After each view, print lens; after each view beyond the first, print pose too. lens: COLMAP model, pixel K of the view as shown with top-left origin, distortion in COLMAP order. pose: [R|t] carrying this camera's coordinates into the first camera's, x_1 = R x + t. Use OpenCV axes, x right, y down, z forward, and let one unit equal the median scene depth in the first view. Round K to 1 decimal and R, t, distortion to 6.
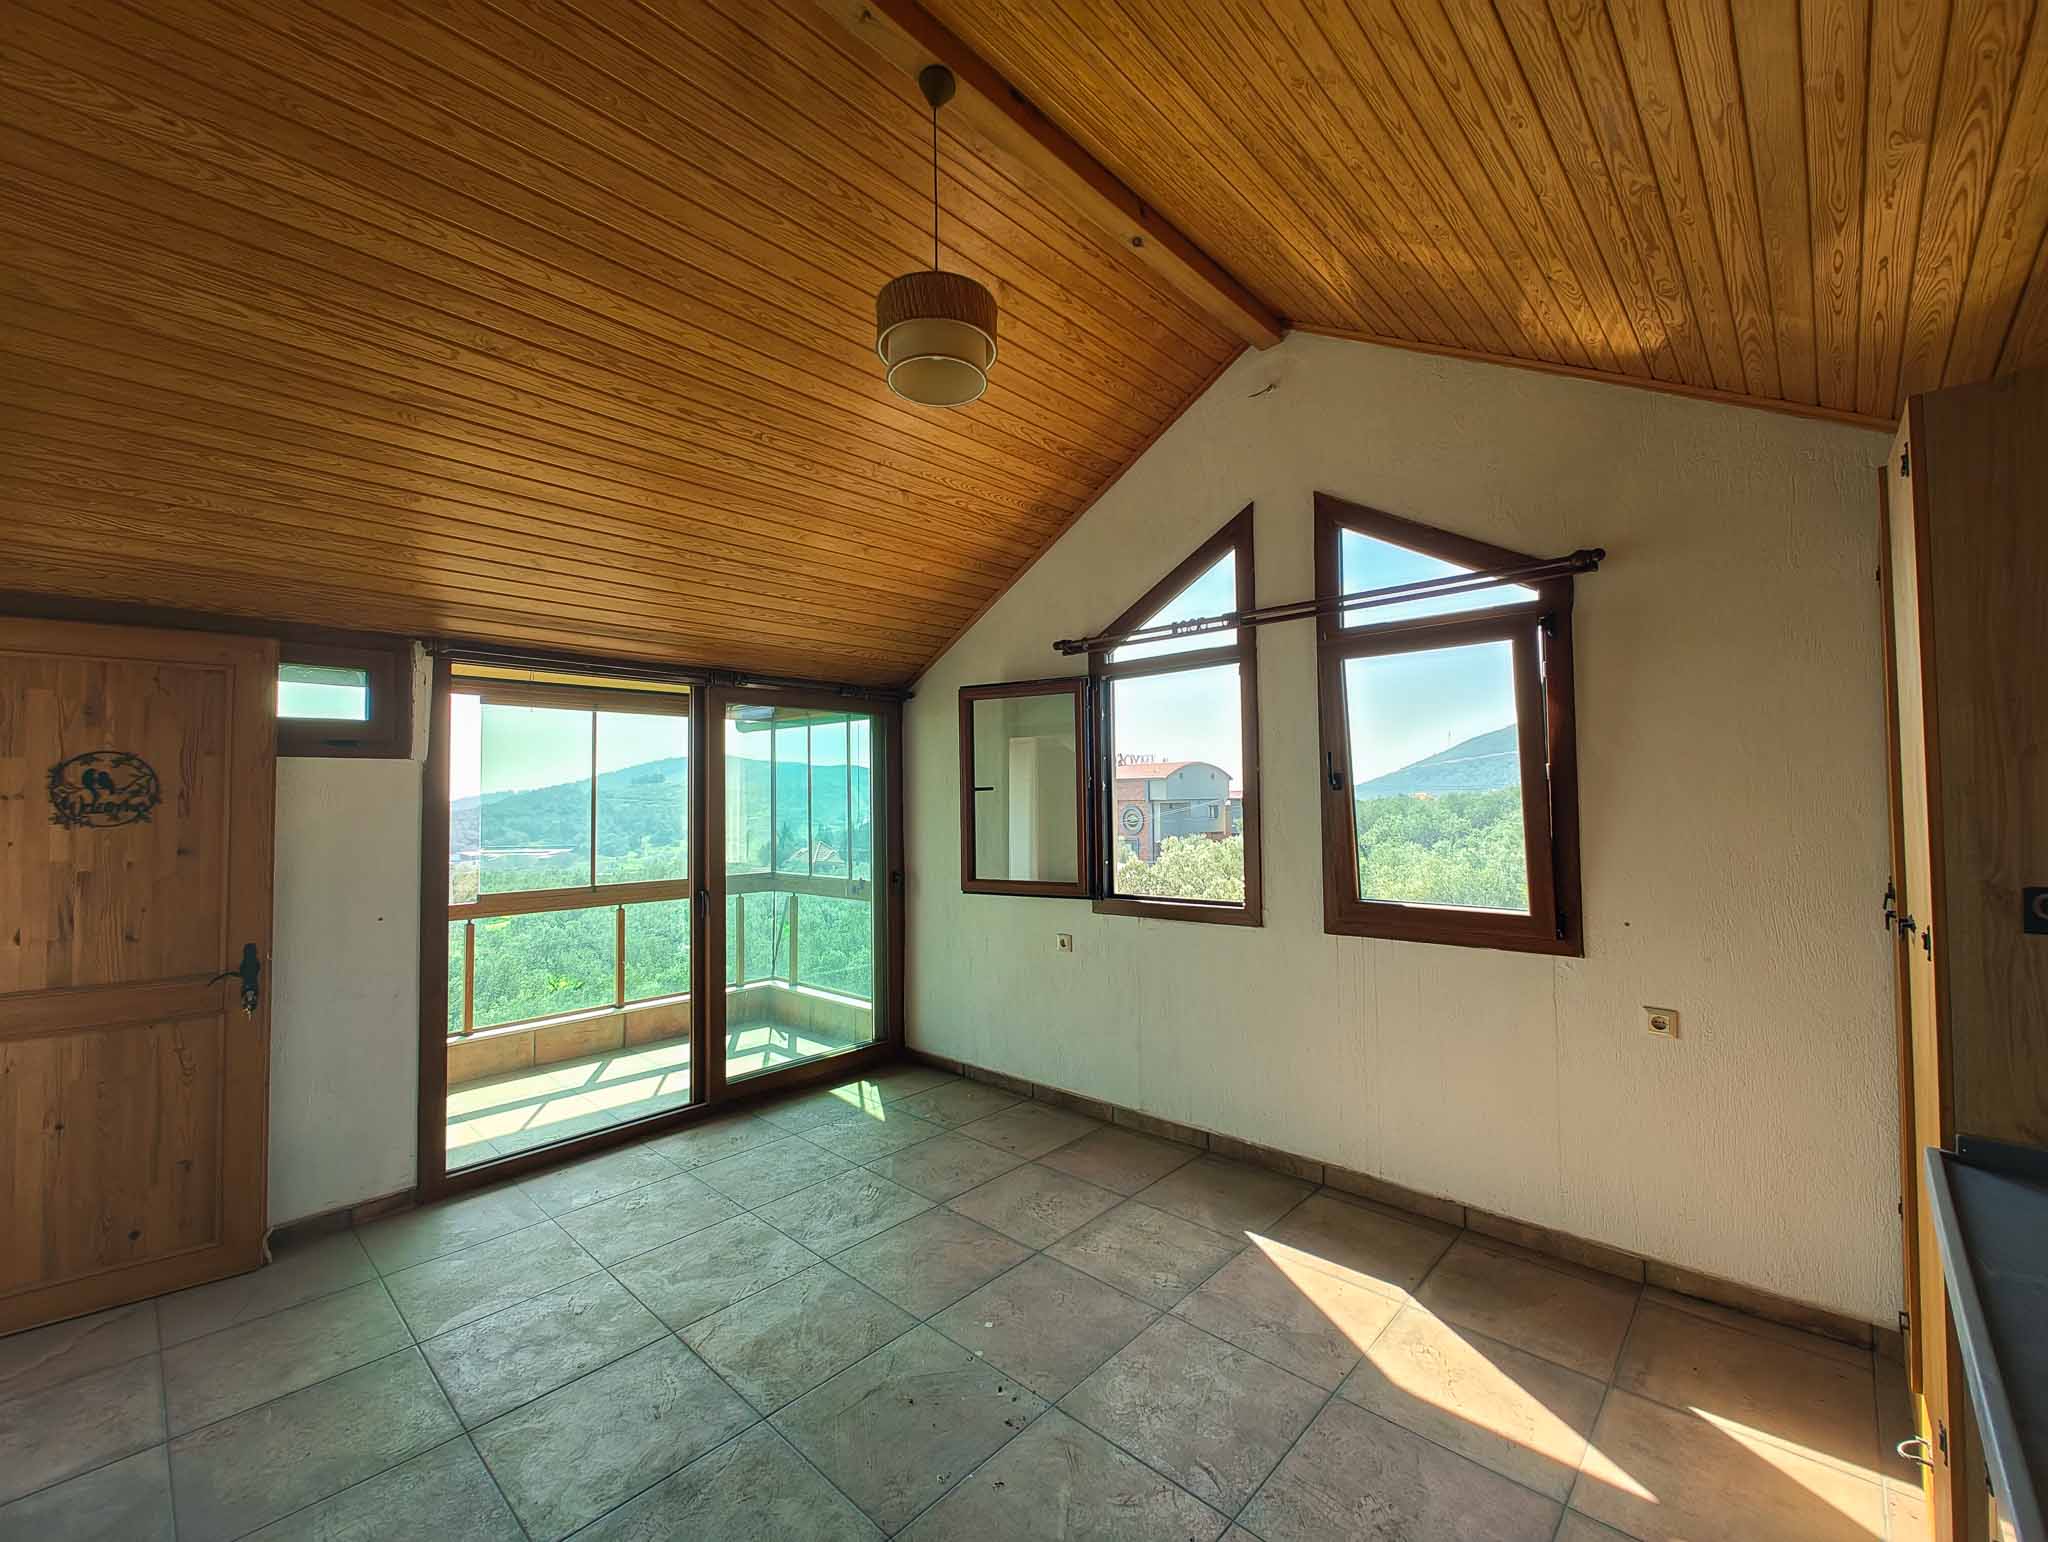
lens RADIAL K [[851.1, 0, 1022.2], [0, 851.1, 780.0], [0, 0, 1]] dist [0.014223, 0.000468]
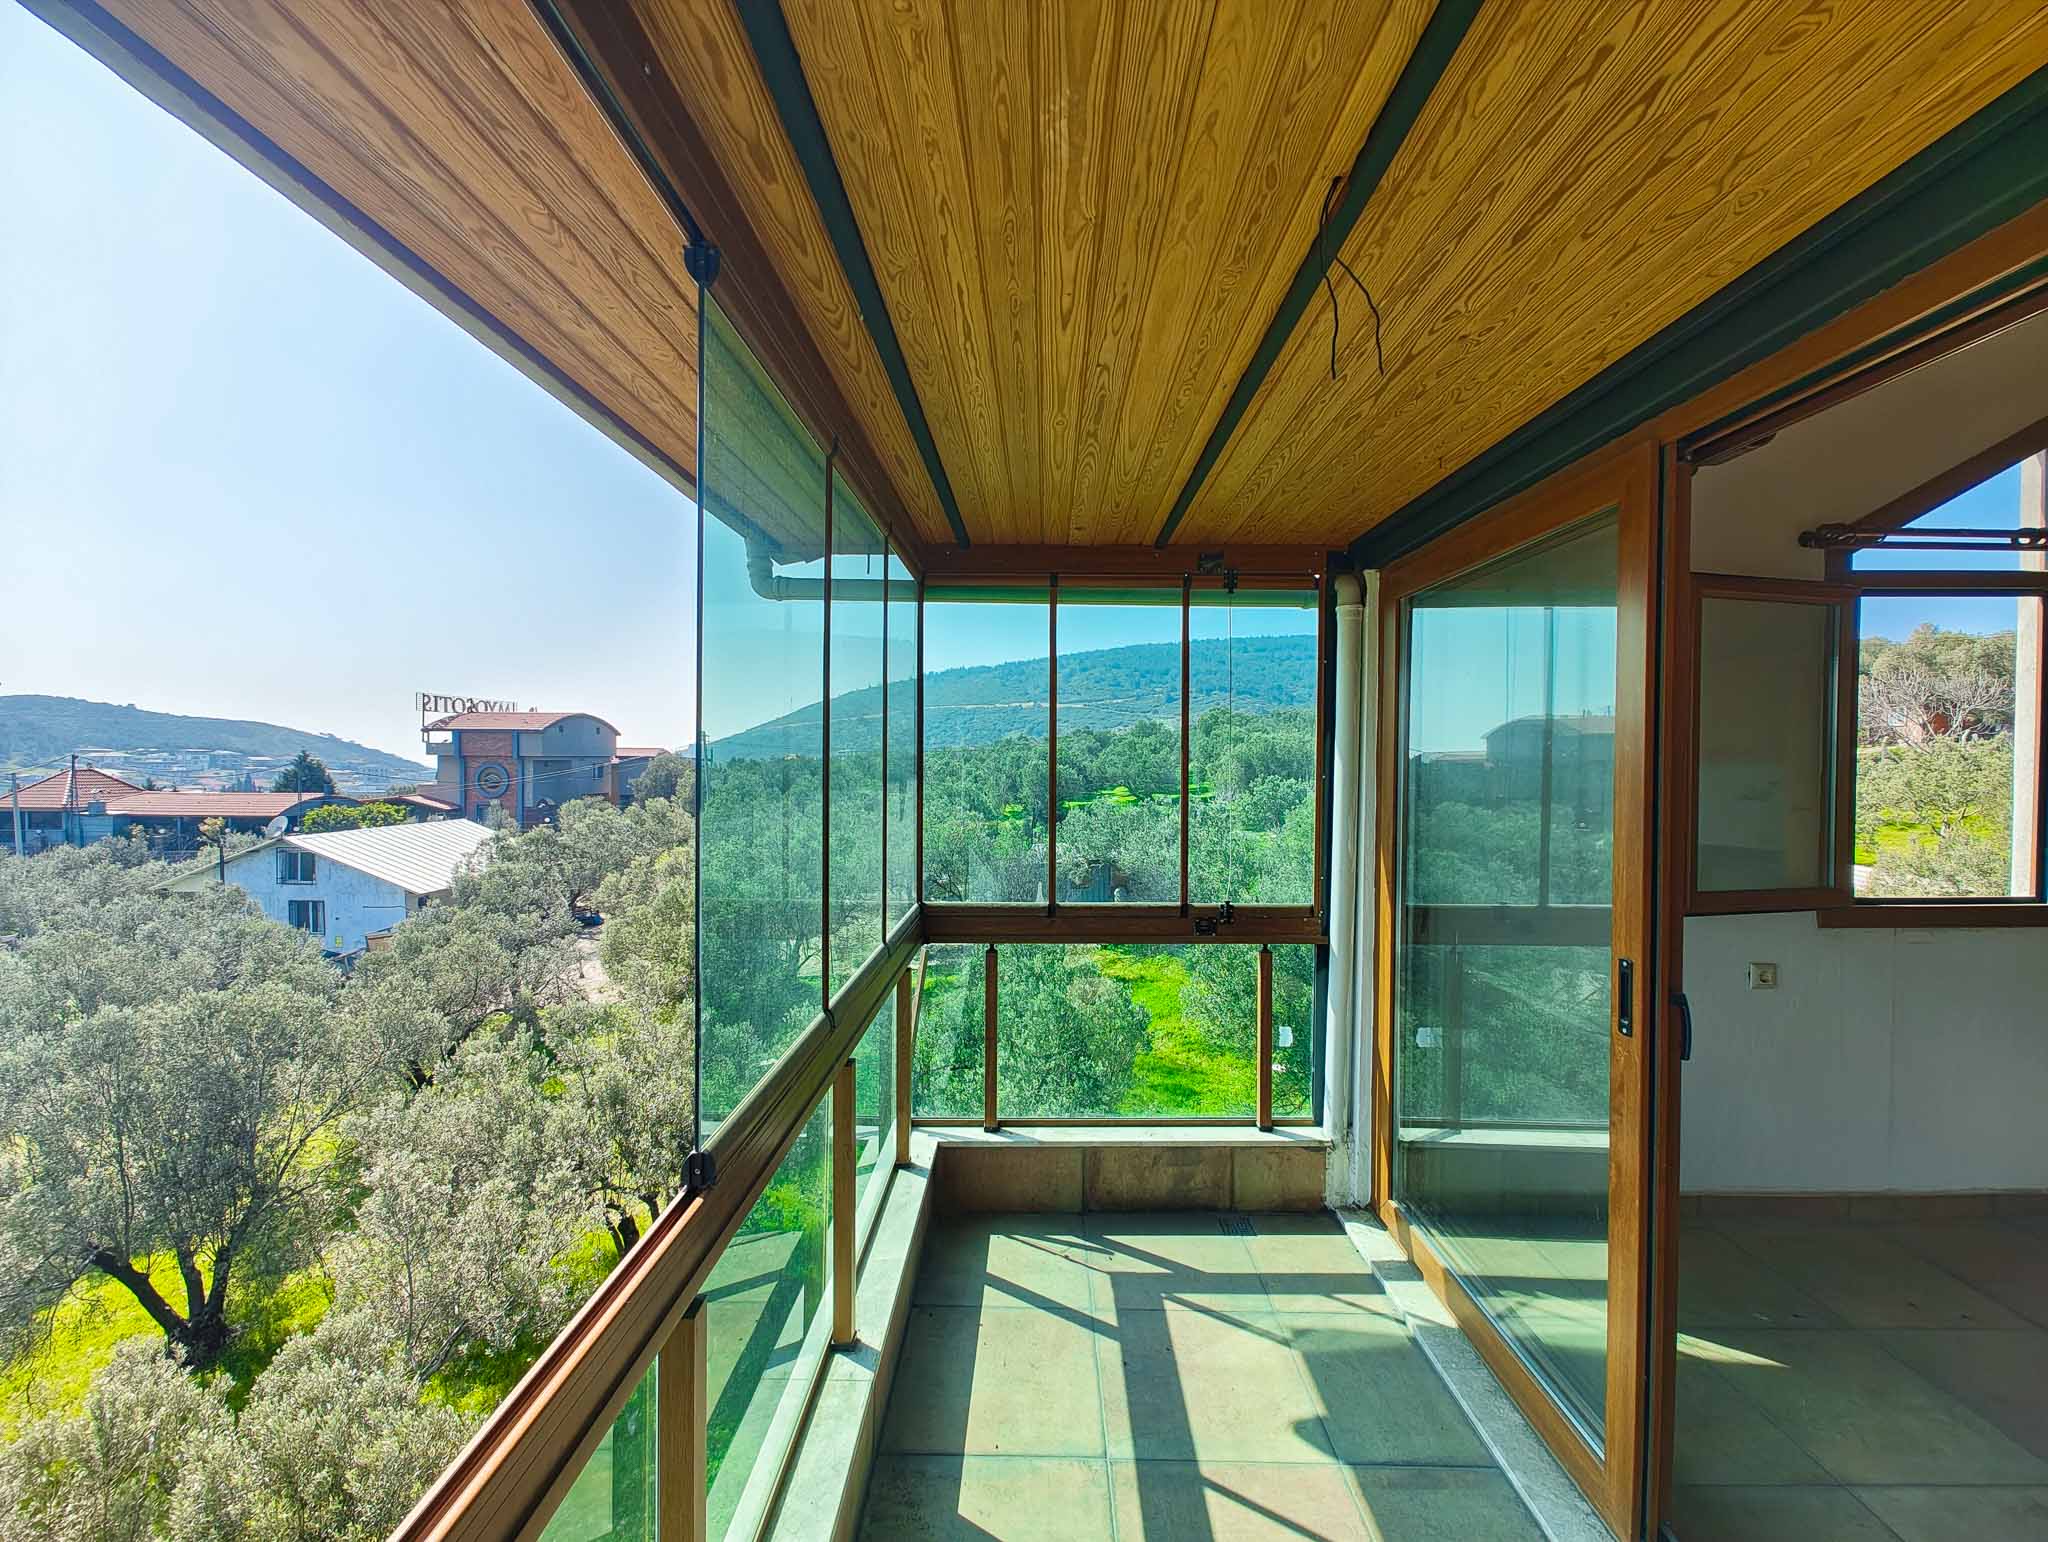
lens RADIAL K [[873.9, 0, 1035.8], [0, 873.9, 766.8], [0, 0, 1]] dist [0.022507, 0.000288]
pose [[0.725364, 0.012162, 0.688258, -0.688565], [-0.032686, 0.999325, 0.016788, 0.025672], [-0.687589, -0.034674, 0.725272, 0.717091]]
